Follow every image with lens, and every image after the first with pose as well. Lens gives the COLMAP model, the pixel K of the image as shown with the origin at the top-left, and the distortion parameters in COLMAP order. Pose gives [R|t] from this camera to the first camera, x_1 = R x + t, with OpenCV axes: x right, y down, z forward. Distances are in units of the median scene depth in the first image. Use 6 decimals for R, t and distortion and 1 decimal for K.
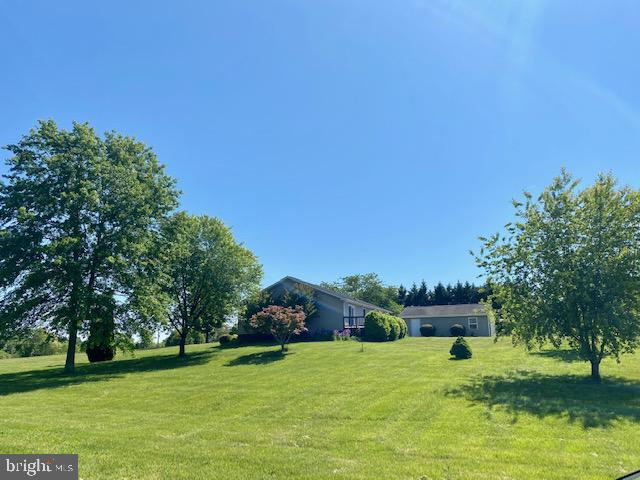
lens RADIAL K [[490.8, 0, 318.6], [0, 490.8, 239.4], [0, 0, 1]] dist [0.055753, -0.038253]
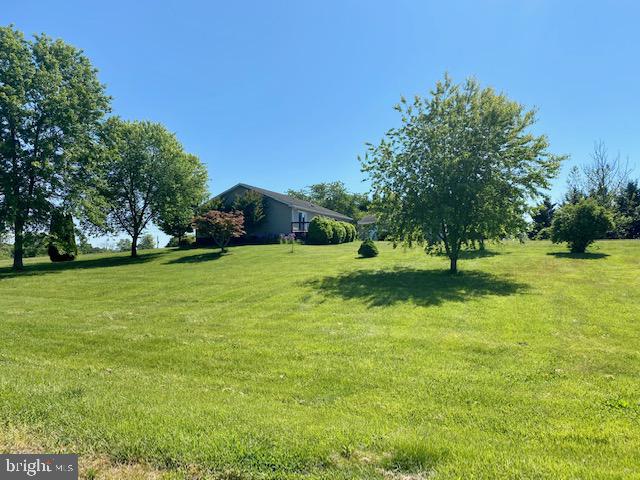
lens RADIAL K [[490.8, 0, 323.2], [0, 490.8, 239.5], [0, 0, 1]] dist [0.055753, -0.038253]
pose [[0.999637, 0.004528, -0.026577, 0.171381], [0.000352, 0.983520, 0.180797, 0.005656], [0.026958, -0.180740, 0.983161, -0.041158]]
